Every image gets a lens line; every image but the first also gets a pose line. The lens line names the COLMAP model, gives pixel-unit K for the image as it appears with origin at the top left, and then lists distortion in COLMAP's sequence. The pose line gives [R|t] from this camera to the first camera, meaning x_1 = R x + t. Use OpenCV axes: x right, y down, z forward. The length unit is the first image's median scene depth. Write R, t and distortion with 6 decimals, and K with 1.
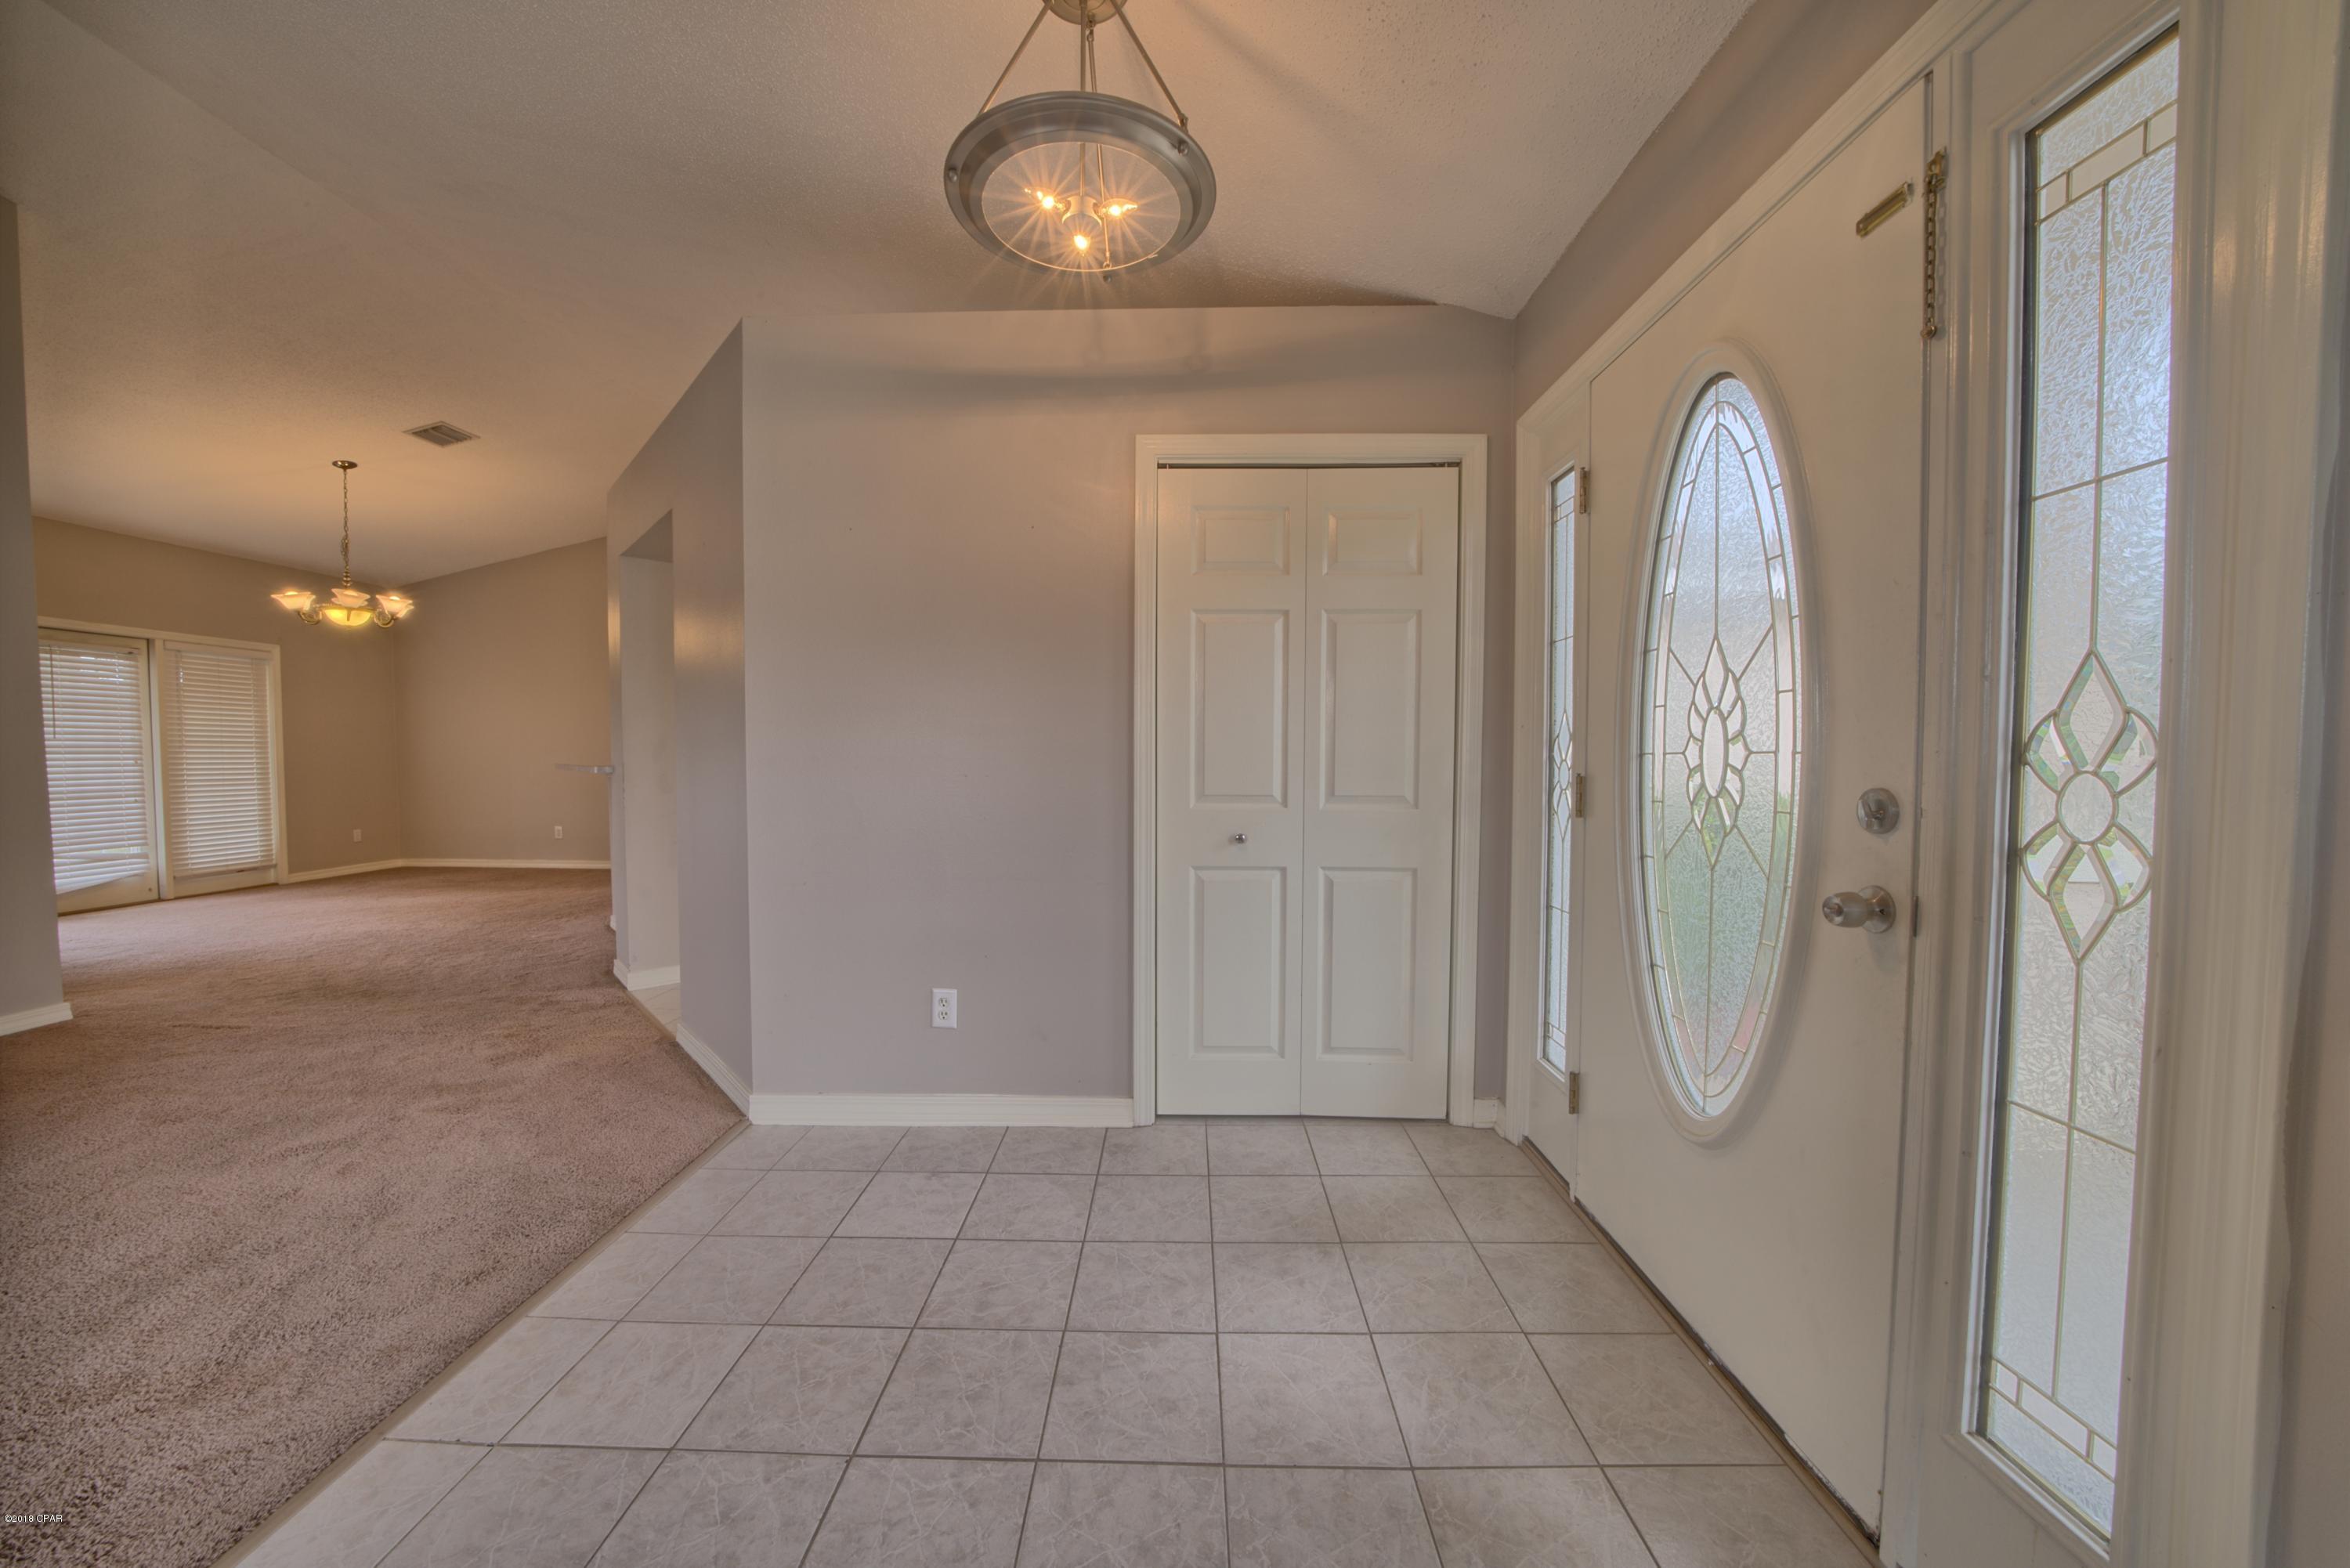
lens RADIAL K [[809.1, 0, 1168.4], [0, 809.1, 781.8], [0, 0, 1]] dist [-0.024945, 0.002101]
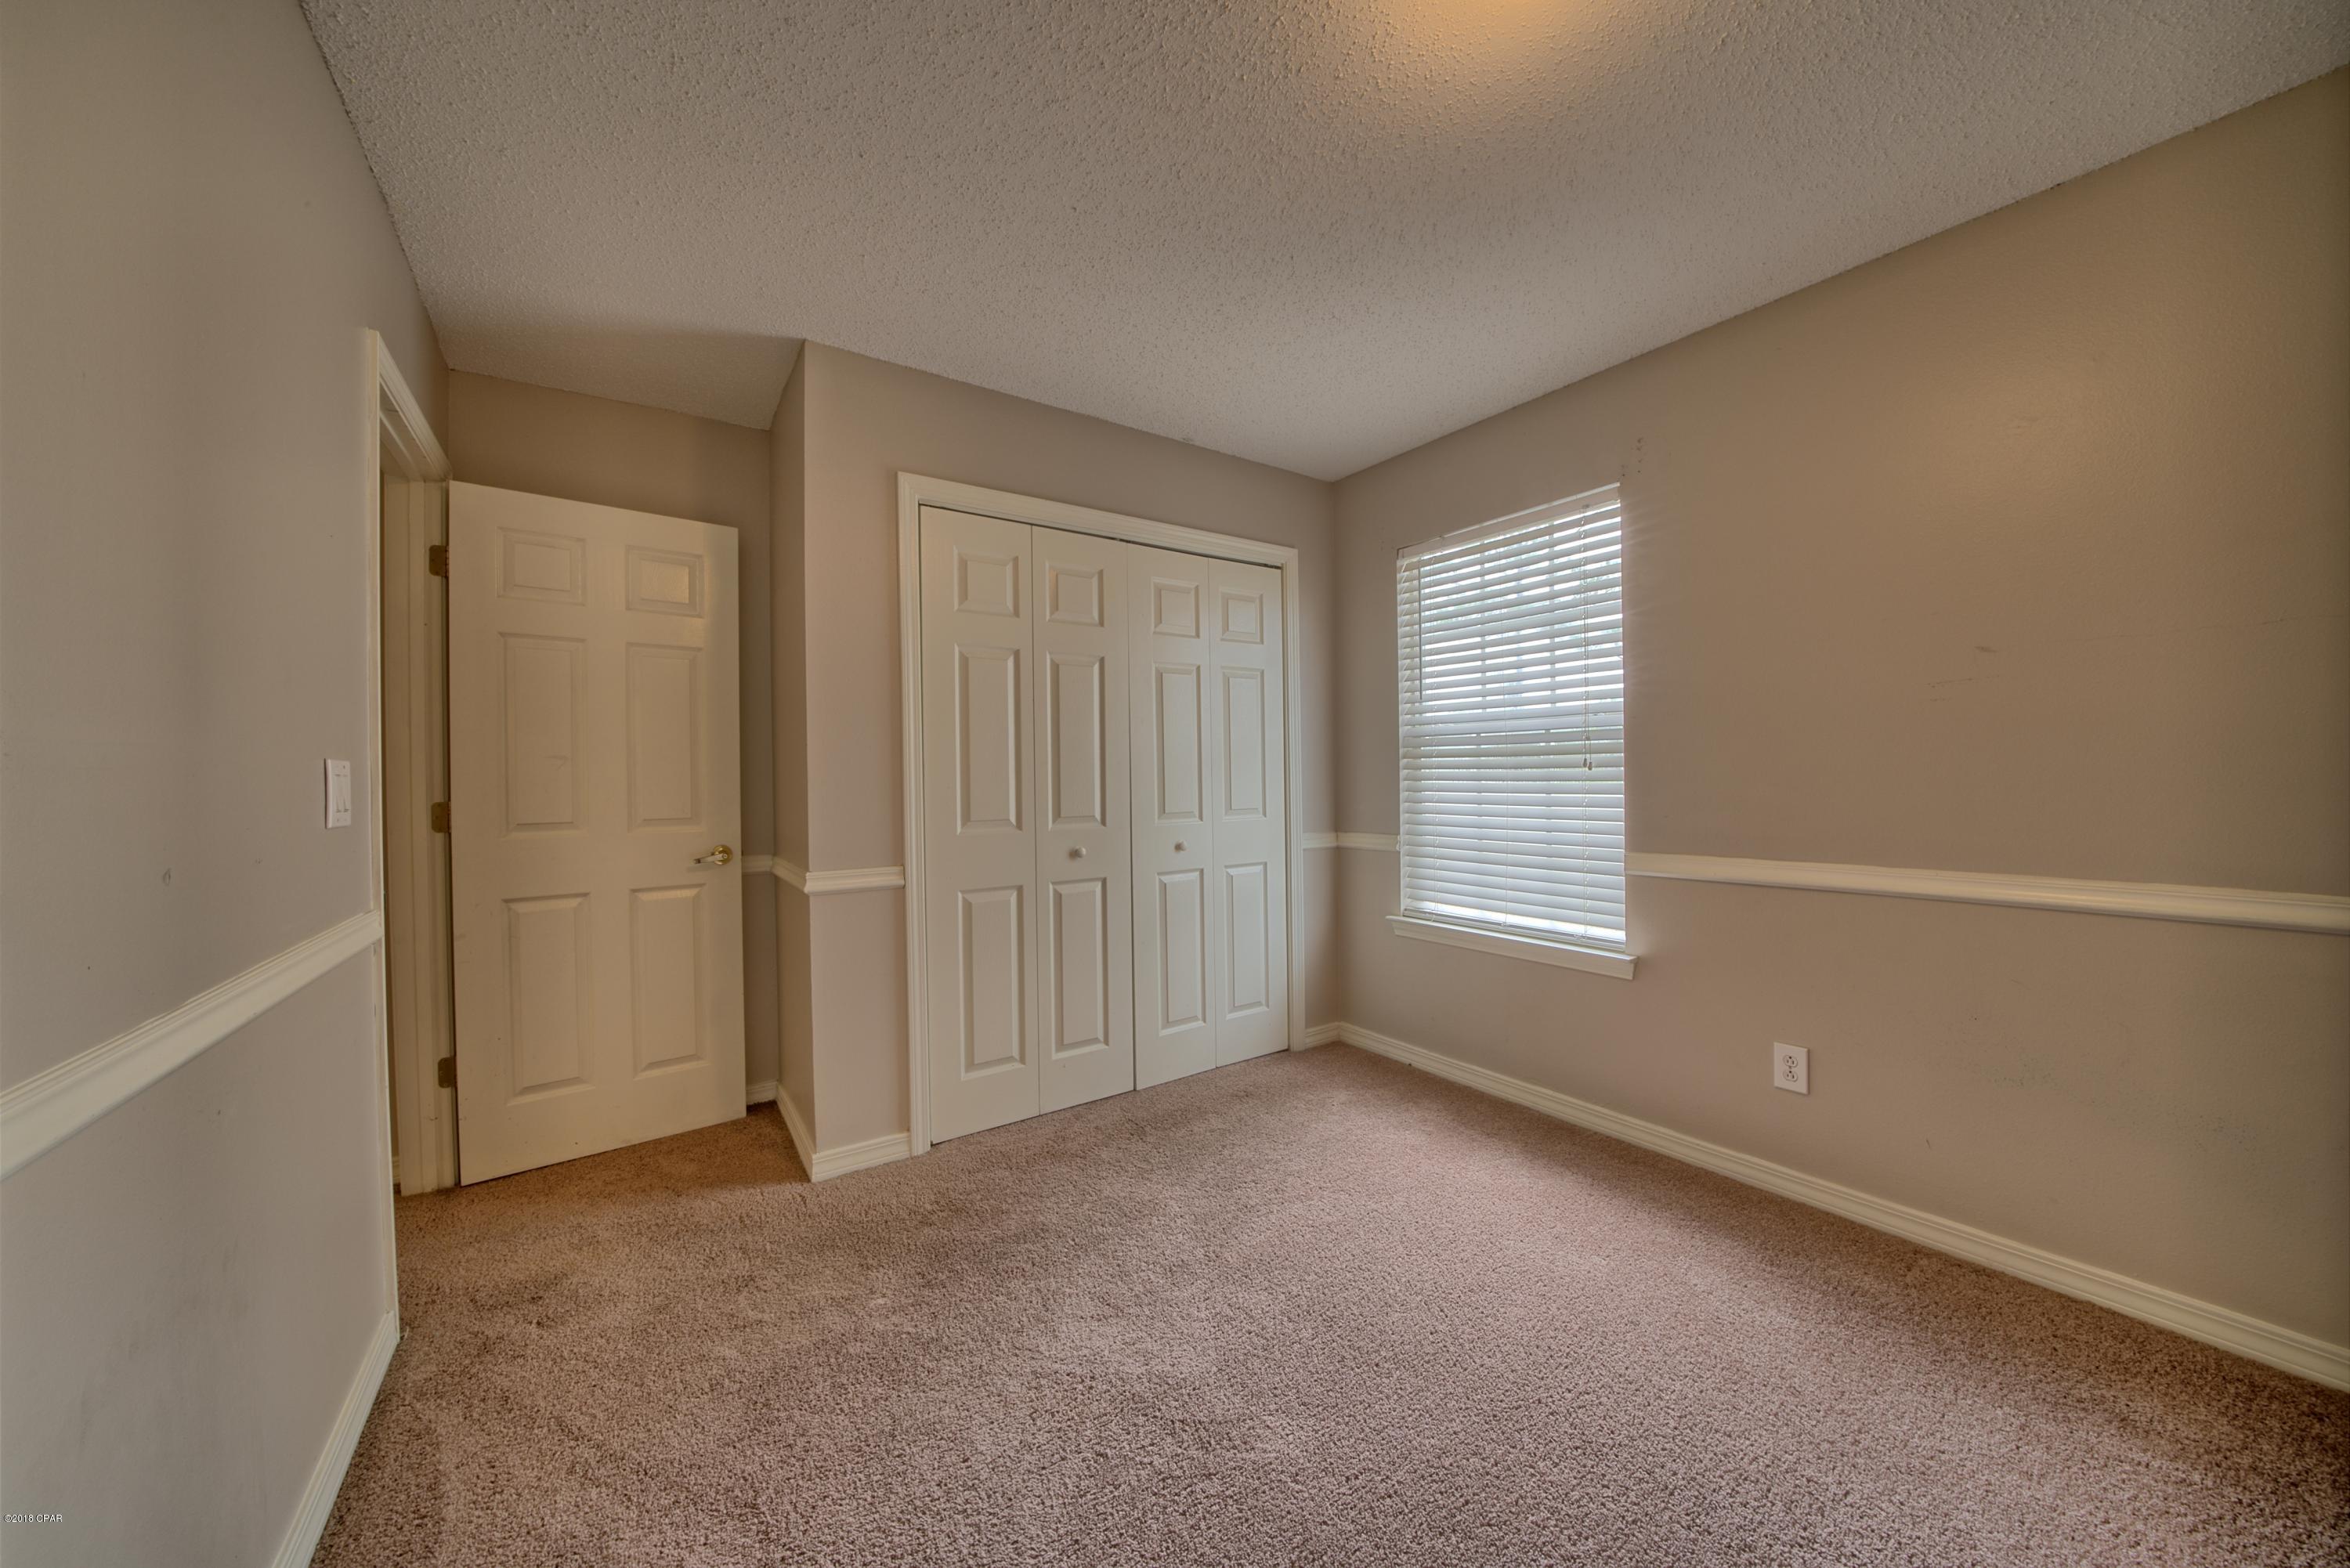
lens RADIAL K [[809.1, 0, 1168.4], [0, 809.1, 781.8], [0, 0, 1]] dist [-0.024945, 0.002101]
pose [[0.818521, -0.015899, 0.574256, -0.992708], [0.035196, 0.999127, -0.022505, -0.006538], [-0.573397, 0.038632, 0.818366, -0.018553]]
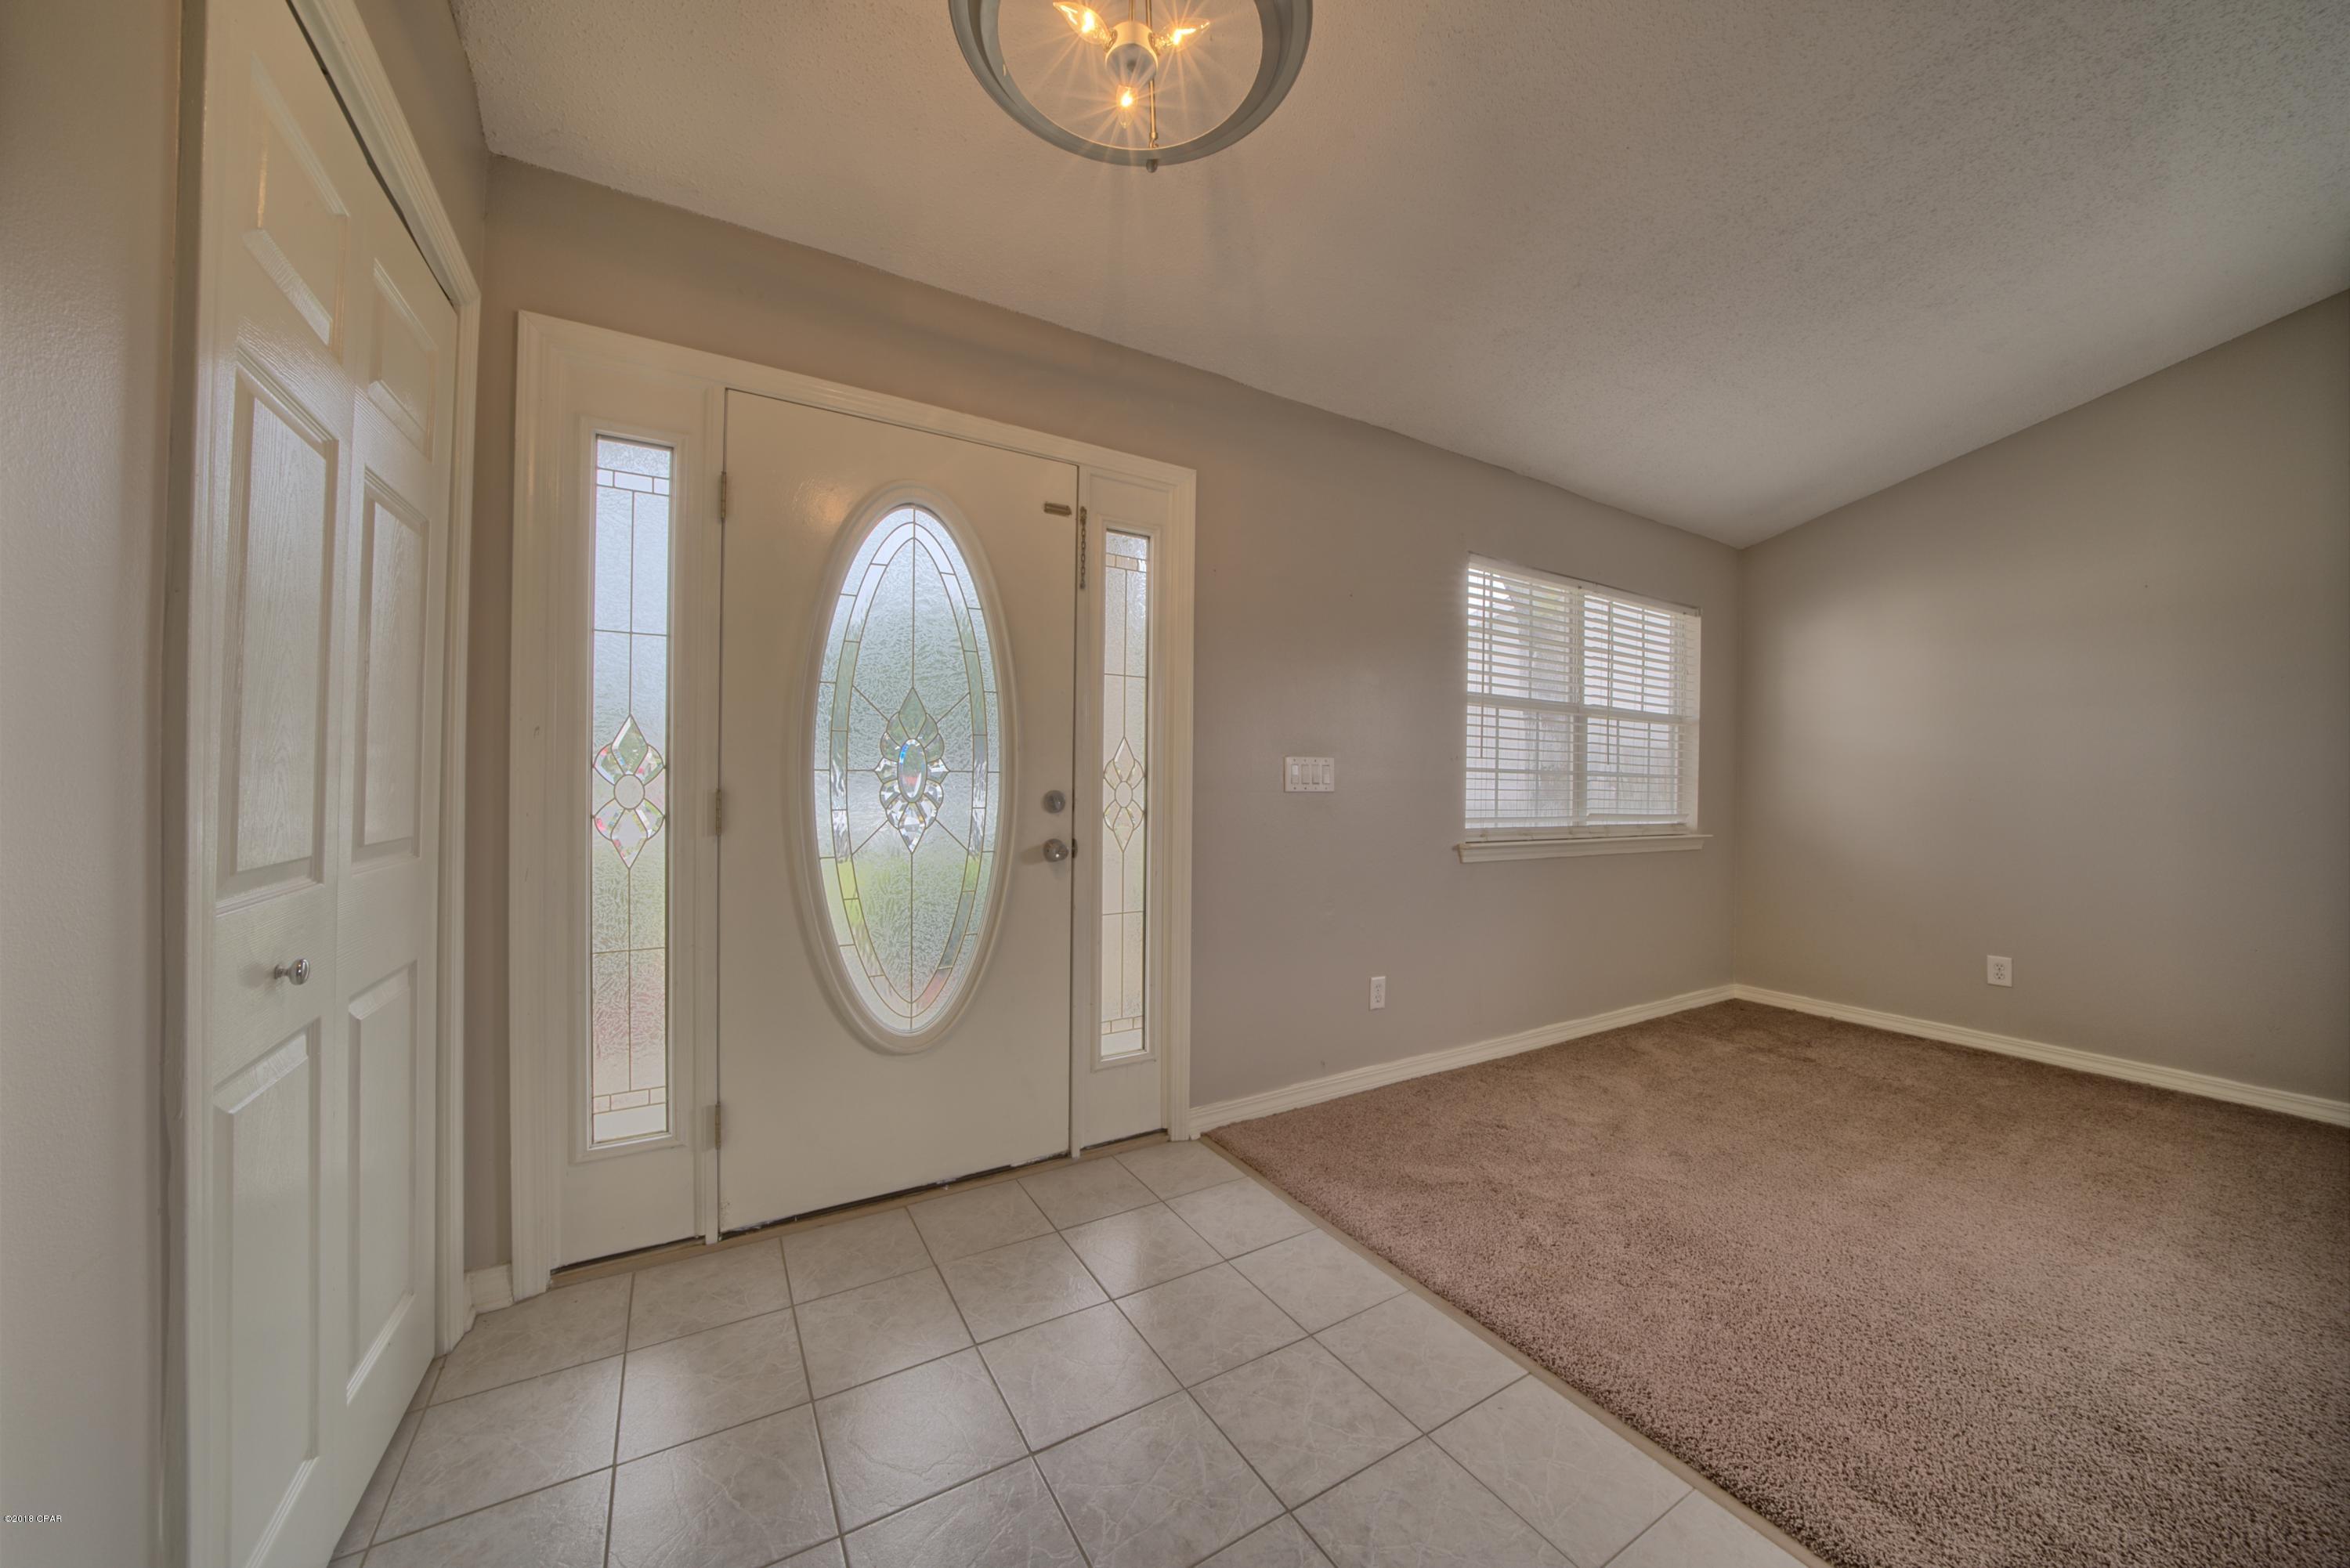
lens RADIAL K [[809.1, 0, 1168.4], [0, 809.1, 781.8], [0, 0, 1]] dist [-0.024945, 0.002101]
pose [[-0.523930, -0.010244, 0.851699, -0.776300], [0.016655, 0.999613, 0.022269, -0.042028], [-0.851598, 0.025852, -0.523557, 1.391404]]
